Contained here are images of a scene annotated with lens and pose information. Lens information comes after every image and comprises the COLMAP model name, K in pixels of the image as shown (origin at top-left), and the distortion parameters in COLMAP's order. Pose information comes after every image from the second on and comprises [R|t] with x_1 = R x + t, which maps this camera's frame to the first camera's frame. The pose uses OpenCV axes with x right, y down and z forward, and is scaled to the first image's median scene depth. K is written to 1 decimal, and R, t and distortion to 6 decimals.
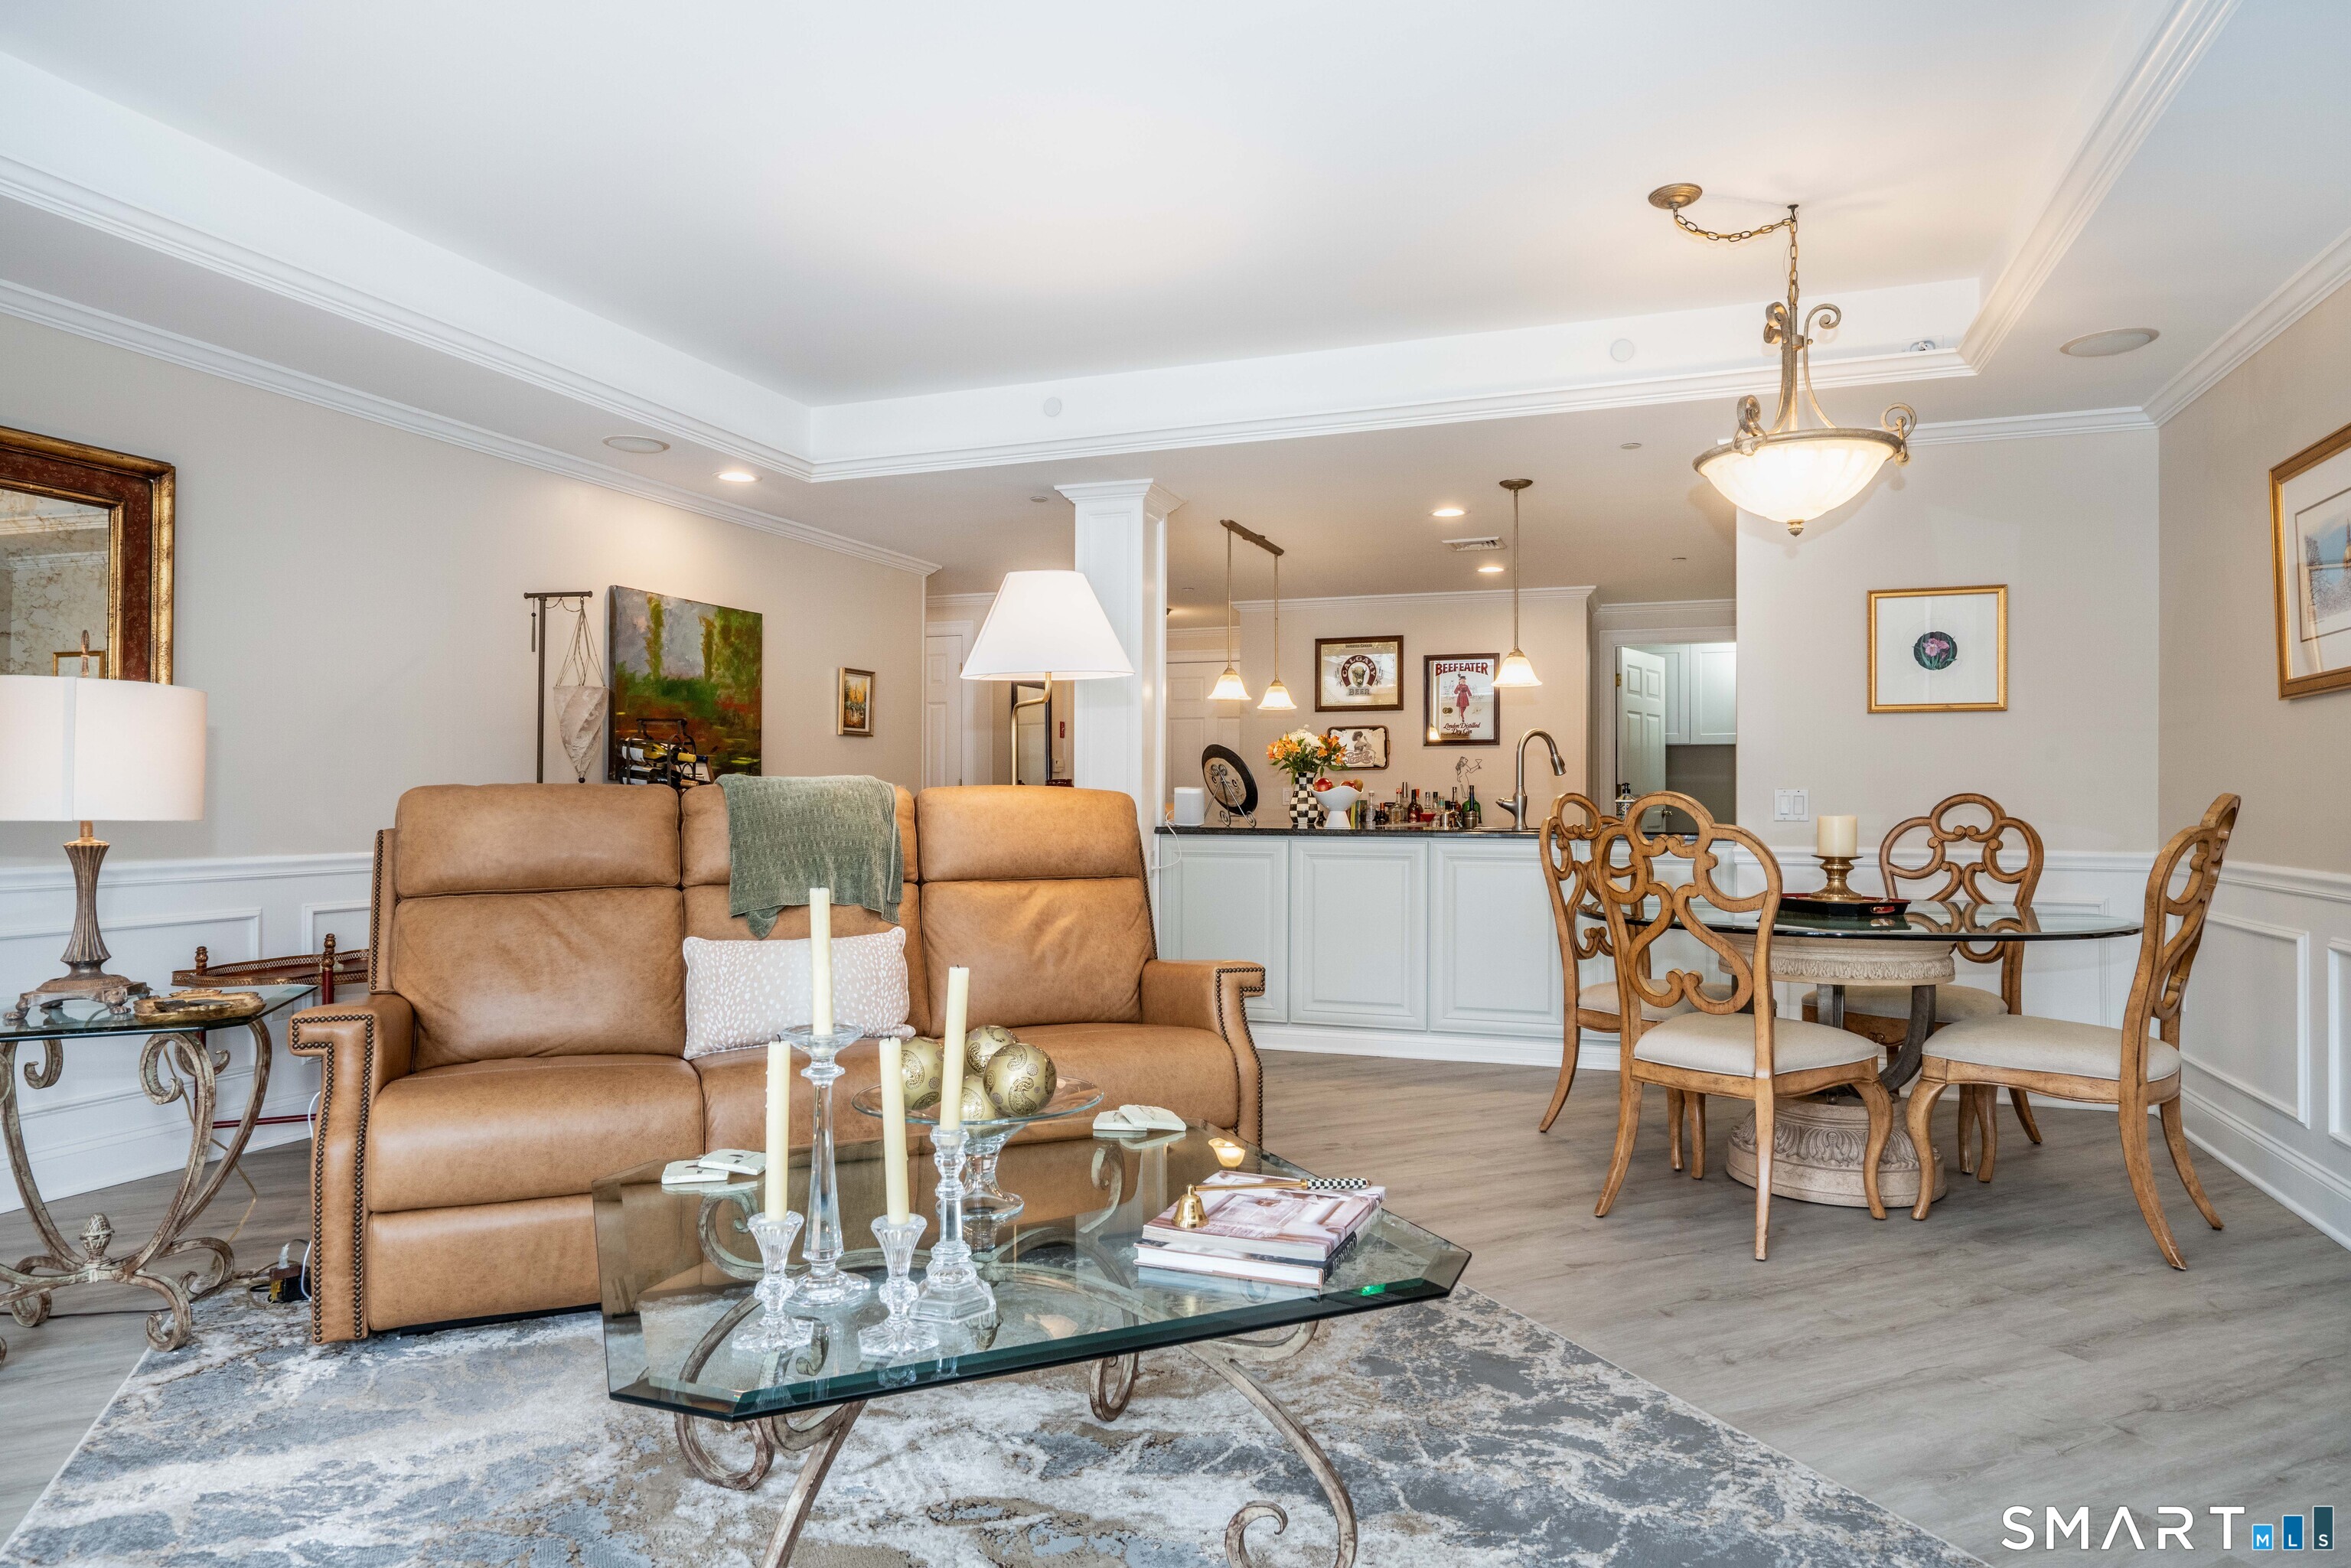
lens RADIAL K [[1396.0, 0, 1186.7], [0, 1396.0, 790.5], [0, 0, 1]] dist [-0.005703, 0.001851]
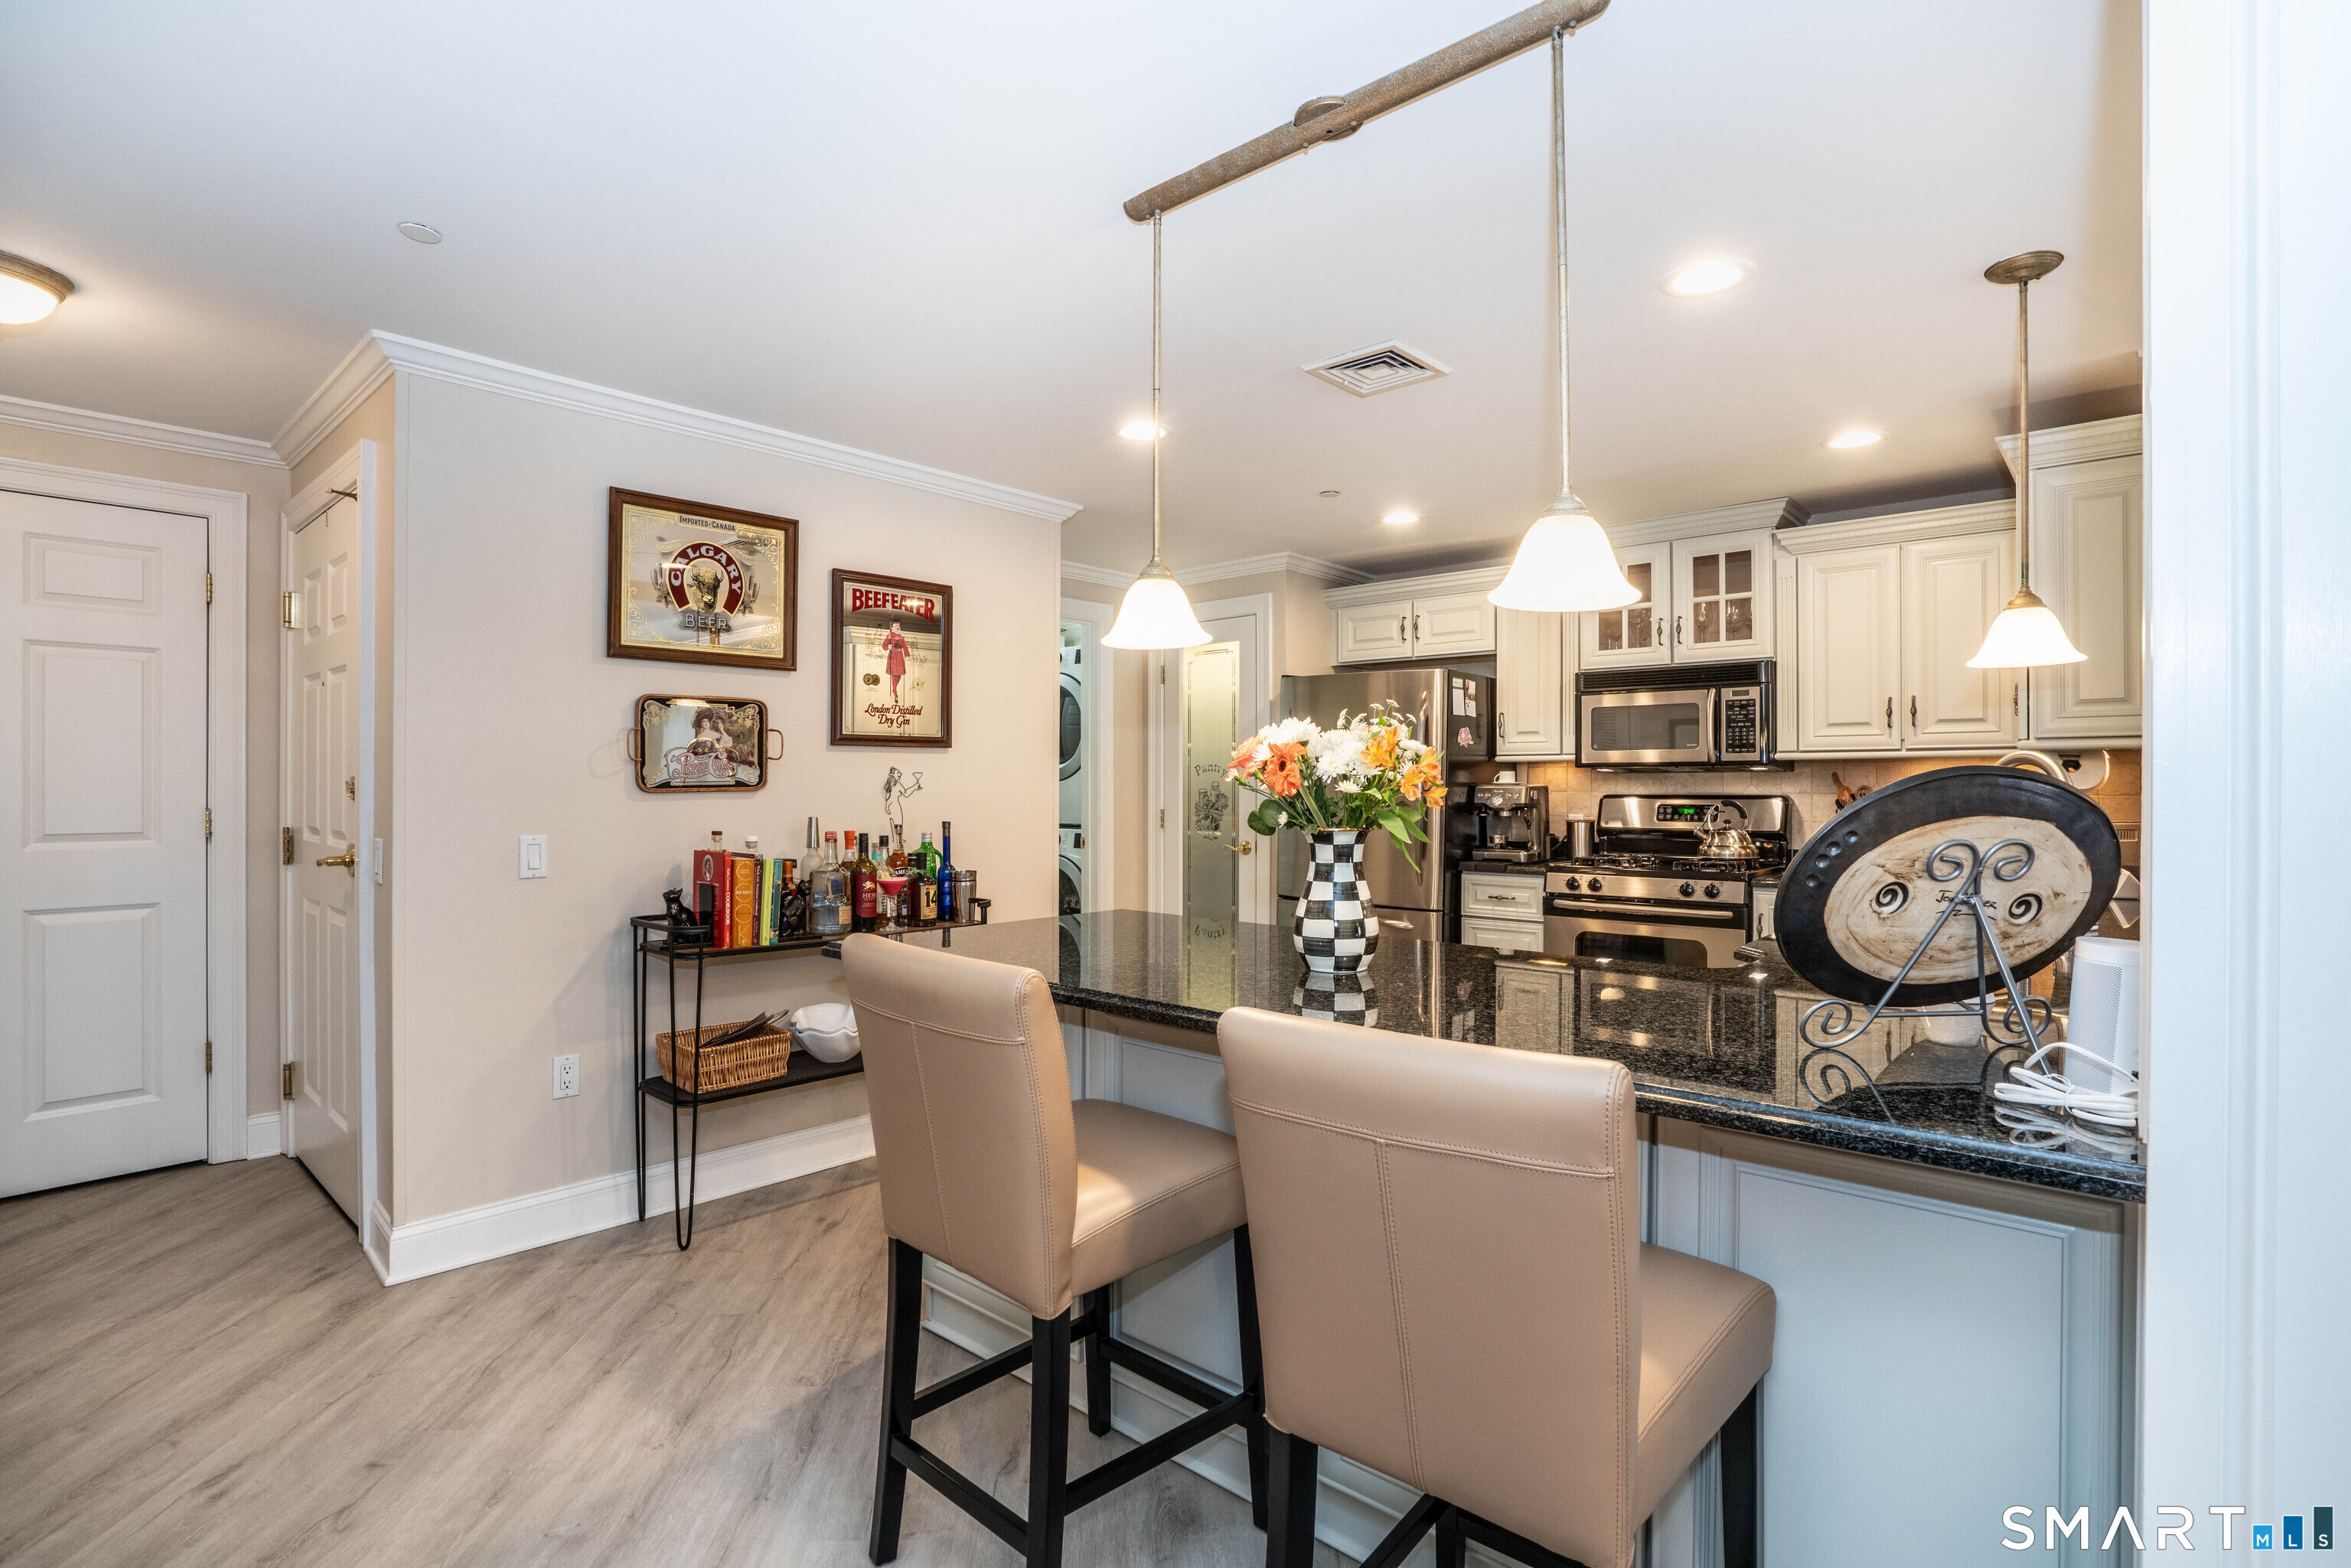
lens RADIAL K [[1116.4, 0, 1161.5], [0, 1116.4, 776.0], [0, 0, 1]] dist [-0.036675, 0.000456]
pose [[0.394981, 0.003600, 0.918682, -0.273385], [-0.007998, 0.999968, -0.000480, -0.037427], [-0.918654, -0.007158, 0.394997, 1.278310]]
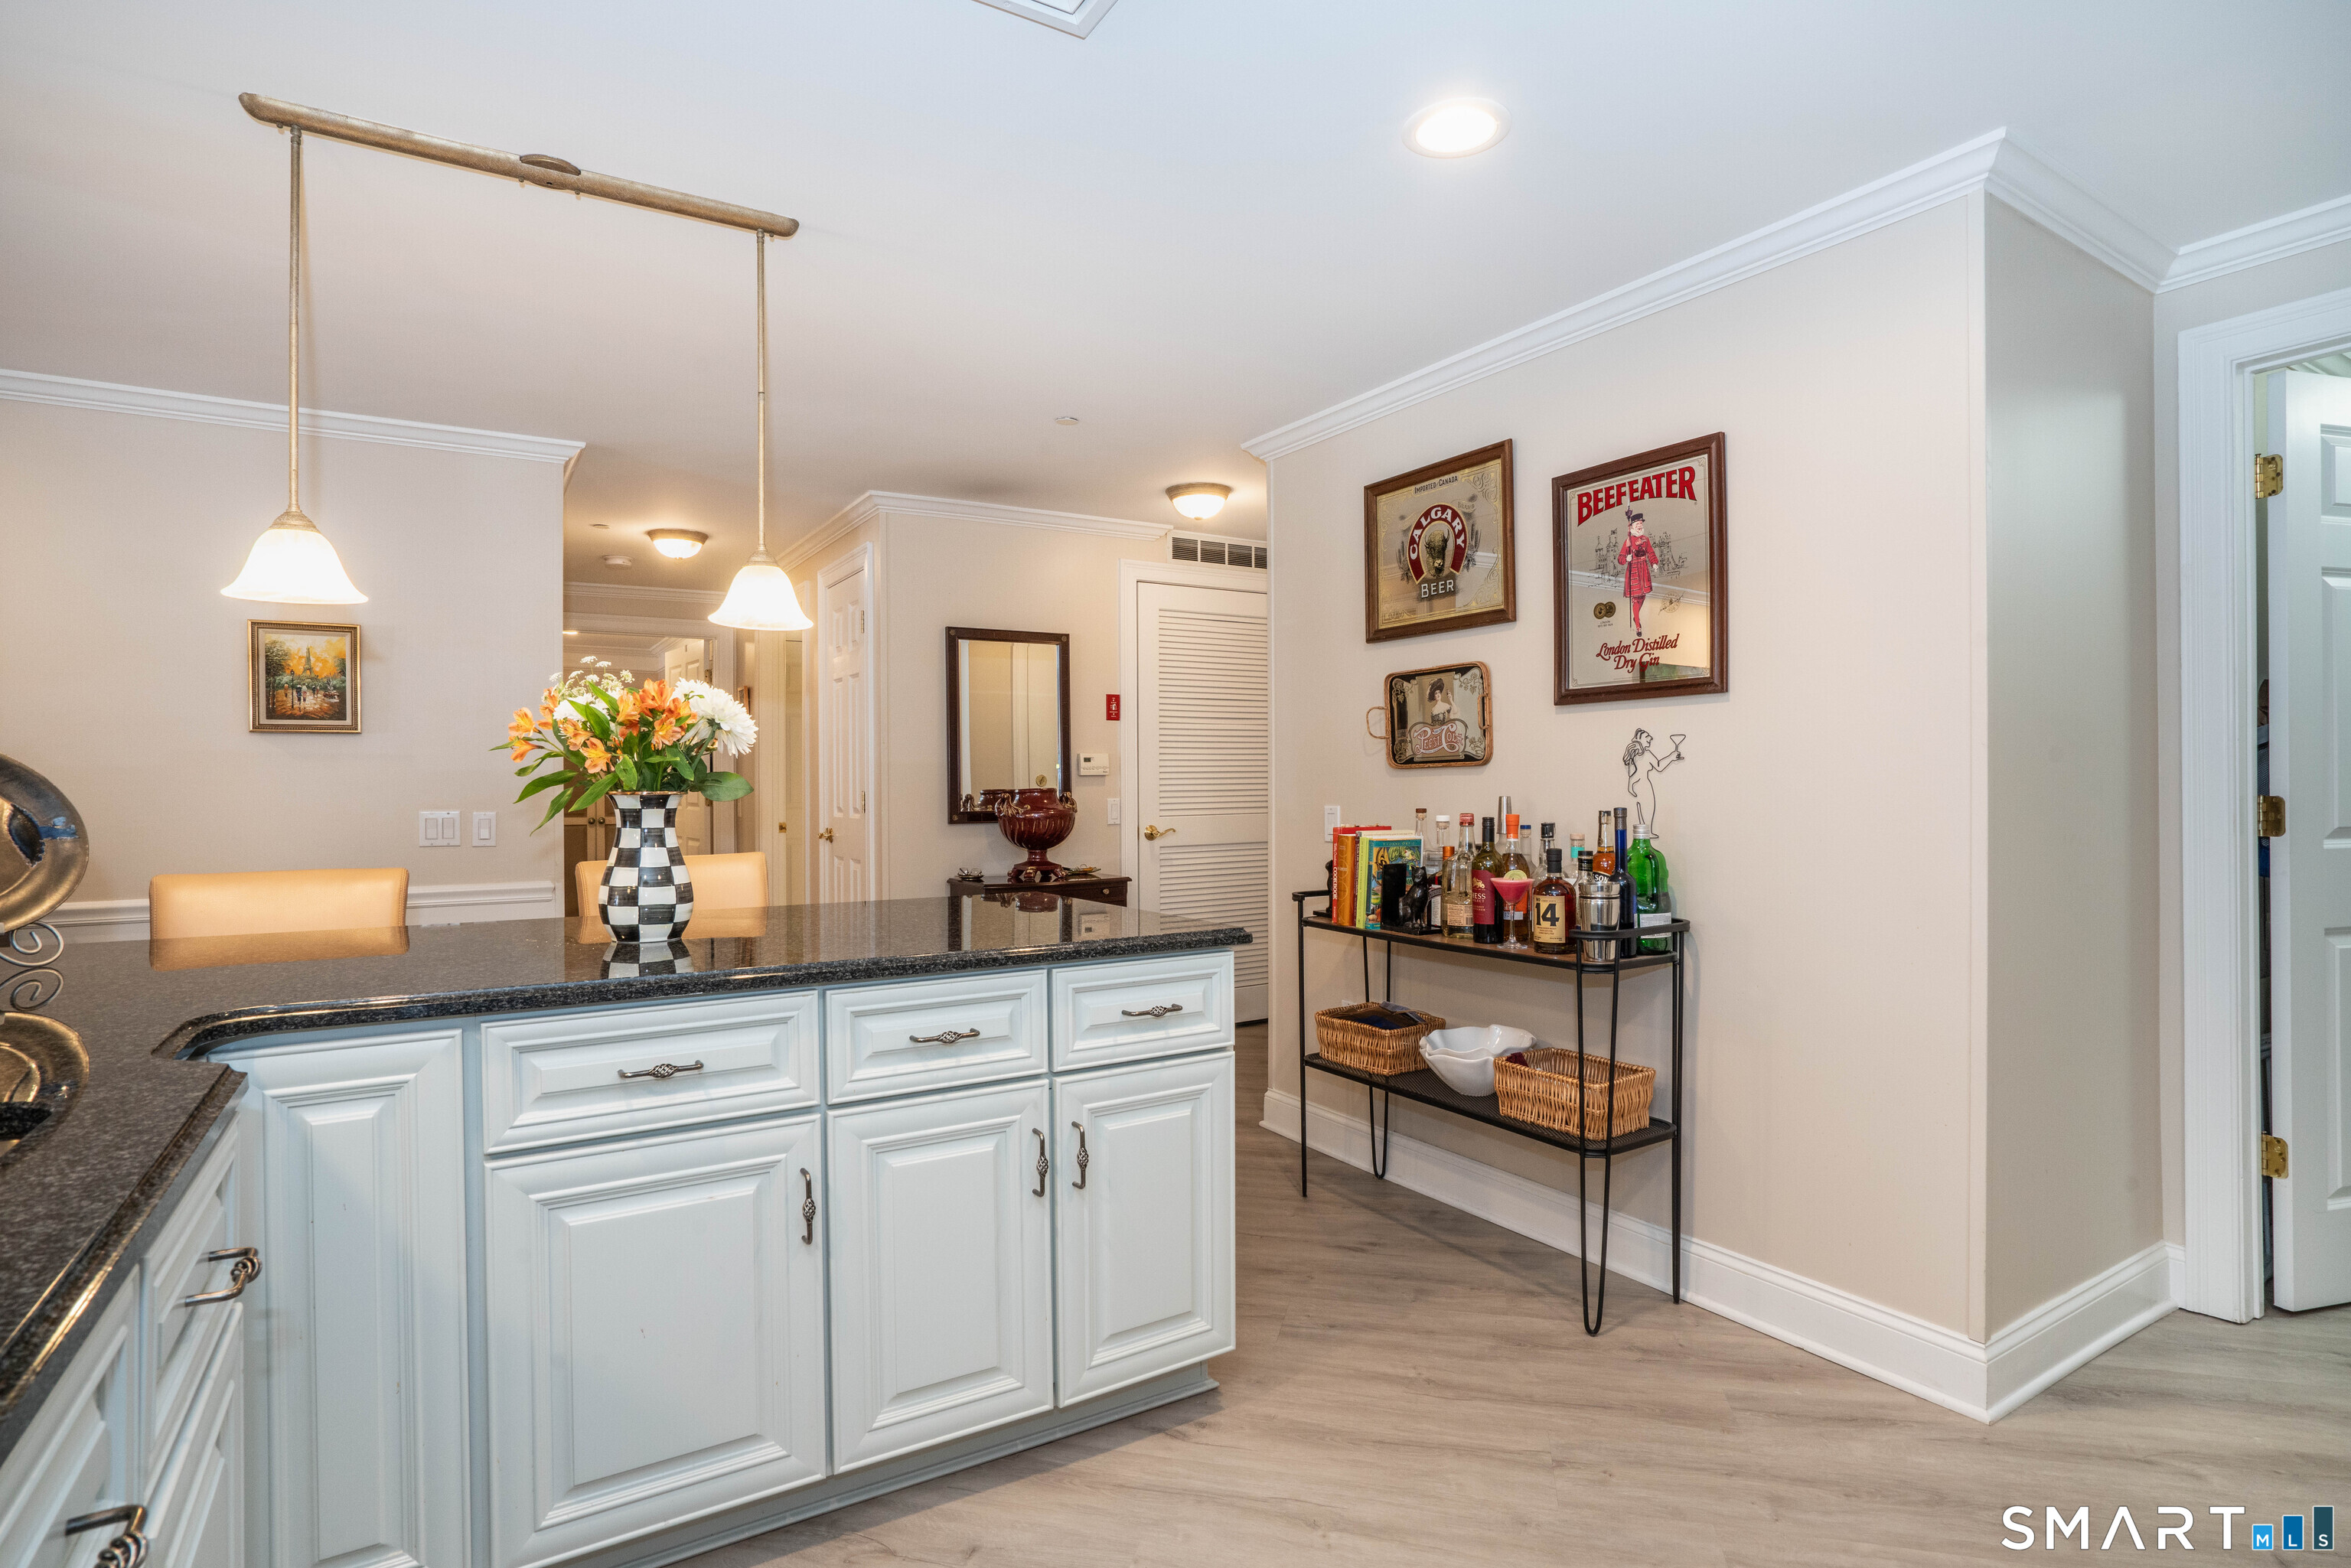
lens RADIAL K [[1196.5, 0, 1177.2], [0, 1196.5, 774.9], [0, 0, 1]] dist [-0.025178, 0.005552]
pose [[0.783065, -0.010772, -0.621847, 0.520969], [0.010906, 0.999934, -0.003588, -0.021084], [0.621844, -0.003973, 0.783131, 1.169446]]
